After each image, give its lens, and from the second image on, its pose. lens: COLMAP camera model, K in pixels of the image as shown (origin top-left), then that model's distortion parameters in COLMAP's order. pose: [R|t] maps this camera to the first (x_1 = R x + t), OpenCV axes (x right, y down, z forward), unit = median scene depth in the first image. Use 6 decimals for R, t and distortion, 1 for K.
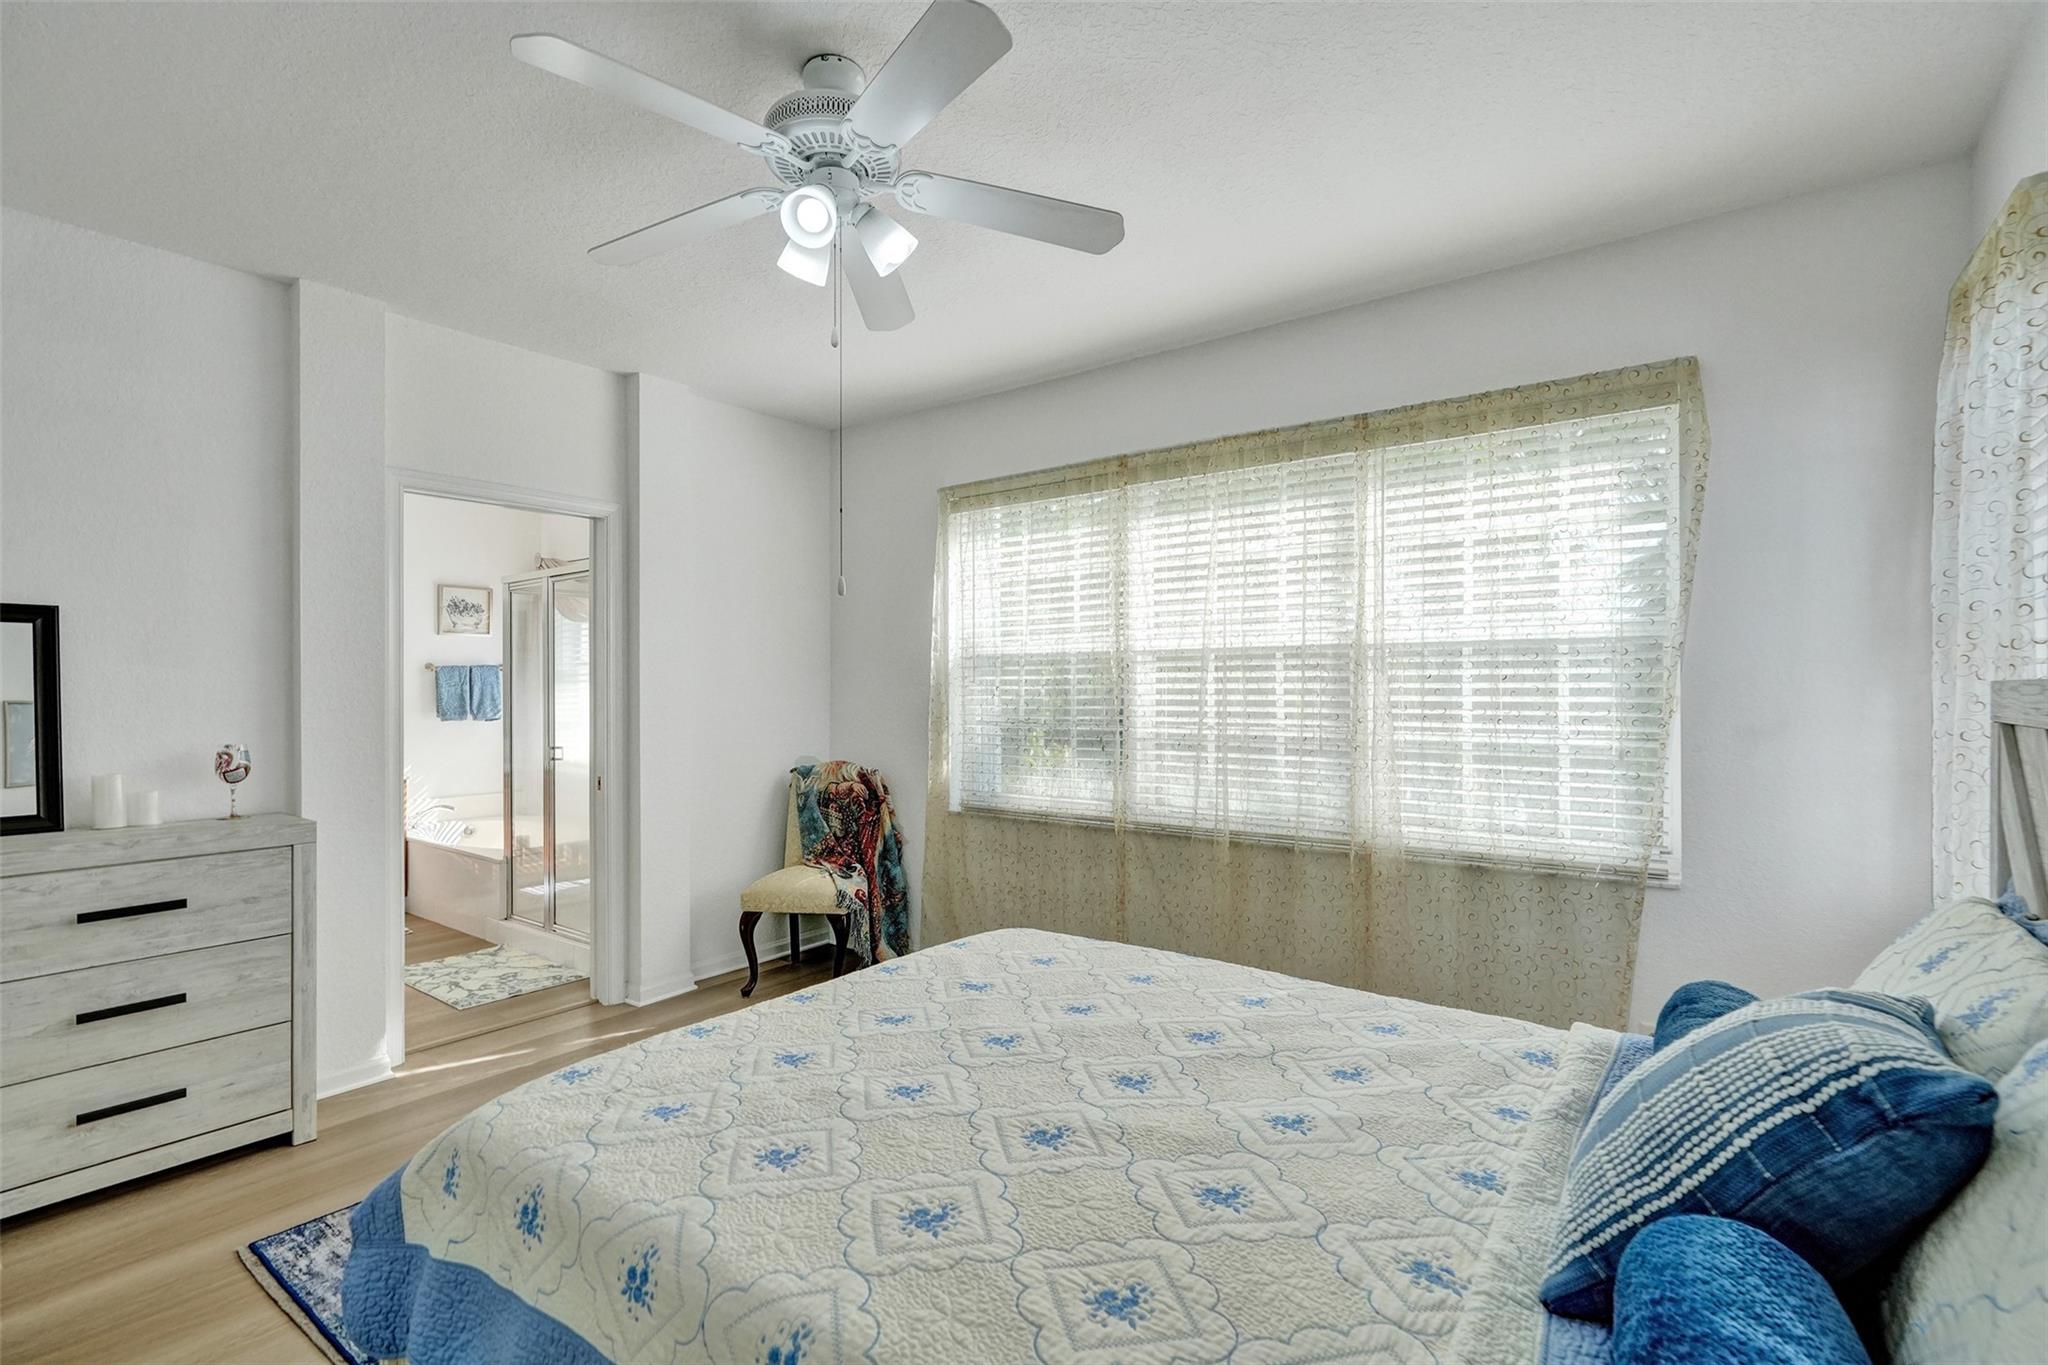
lens RADIAL K [[934.7, 0, 1011.9], [0, 934.7, 673.9], [0, 0, 1]] dist [-0.039871, 0.019275]
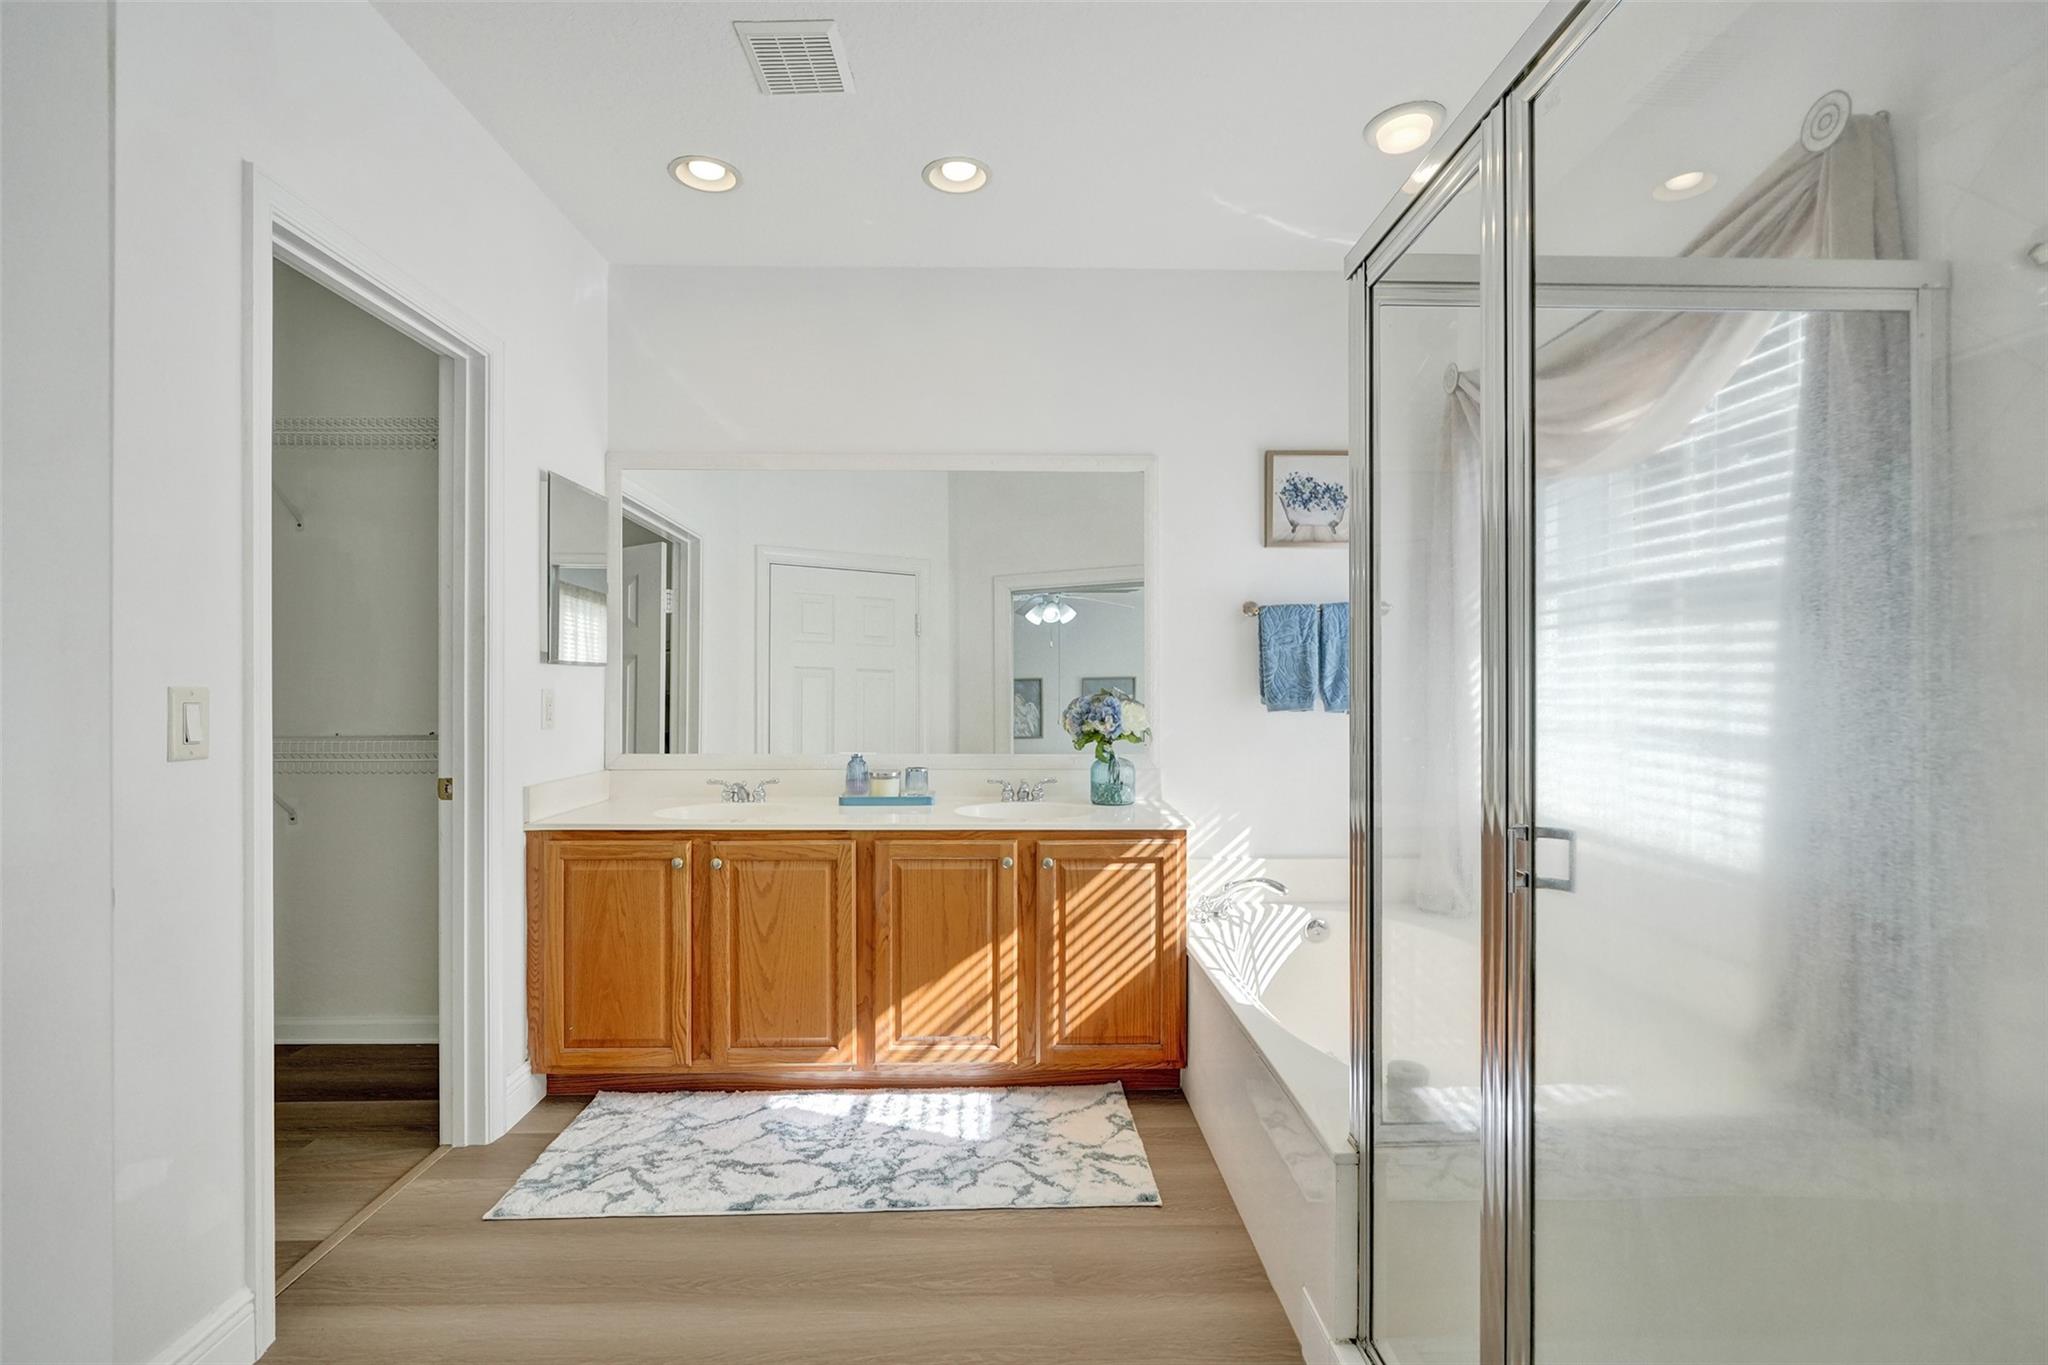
lens RADIAL K [[934.7, 0, 1011.9], [0, 934.7, 673.9], [0, 0, 1]] dist [-0.039871, 0.019275]
pose [[0.616271, 0.008471, -0.787488, -0.288121], [-0.003645, 0.999962, 0.007904, 0.026418], [0.787525, -0.002001, 0.616279, 0.552329]]
